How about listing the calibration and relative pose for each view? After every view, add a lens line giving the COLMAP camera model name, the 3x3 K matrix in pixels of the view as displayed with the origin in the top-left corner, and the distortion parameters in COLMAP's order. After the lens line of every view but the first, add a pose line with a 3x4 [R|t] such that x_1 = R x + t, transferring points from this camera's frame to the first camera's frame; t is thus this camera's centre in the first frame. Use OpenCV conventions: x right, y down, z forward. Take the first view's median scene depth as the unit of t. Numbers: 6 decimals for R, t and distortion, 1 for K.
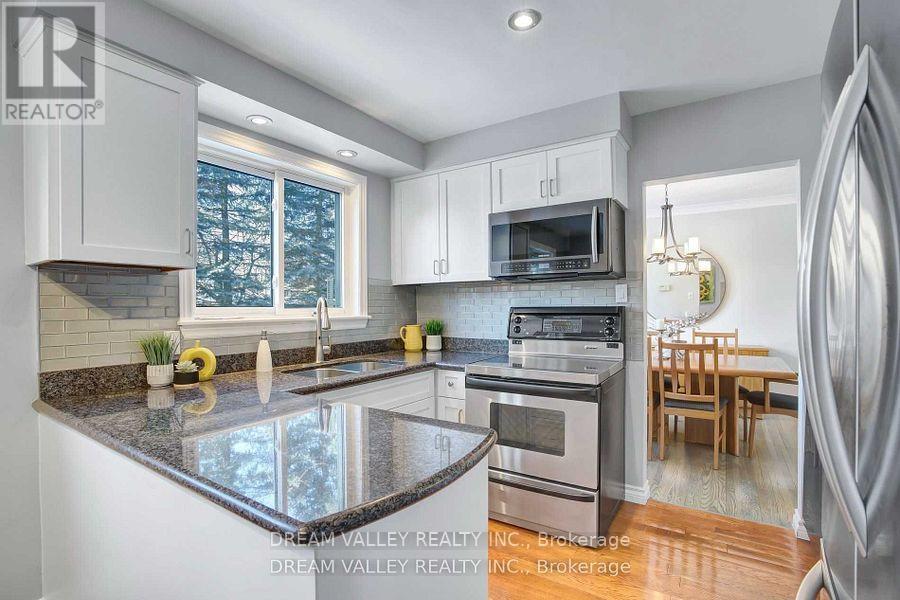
lens RADIAL K [[447.2, 0, 447.2], [0, 447.2, 307.5], [0, 0, 1]] dist [-0.013452, 0.001902]
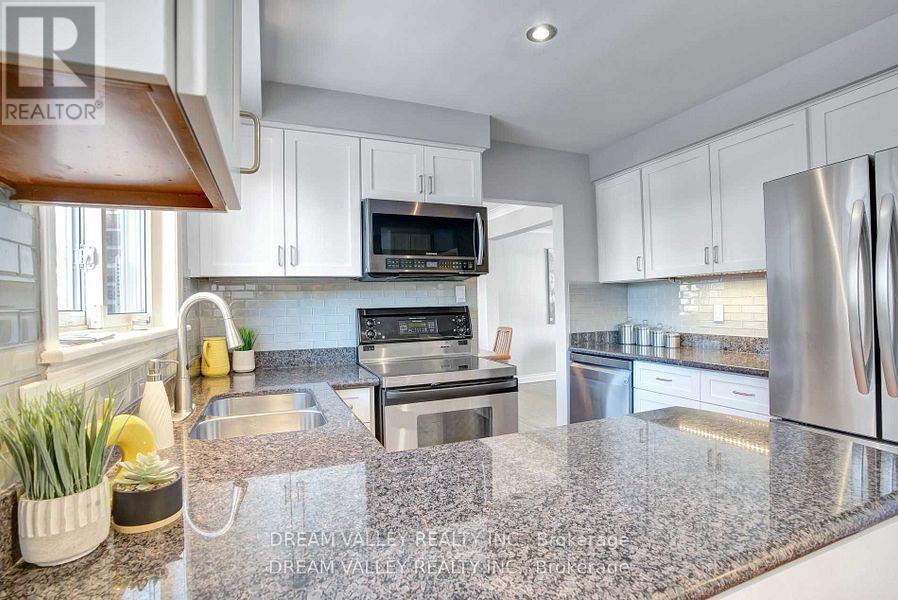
lens RADIAL K [[446.2, 0, 453.0], [0, 446.2, 303.6], [0, 0, 1]] dist [-0.013452, 0.001902]
pose [[0.550766, -0.001485, 0.834659, -0.551962], [0.021314, 0.999697, -0.012286, 0.004213], [-0.834388, 0.024557, 0.550631, 0.424913]]
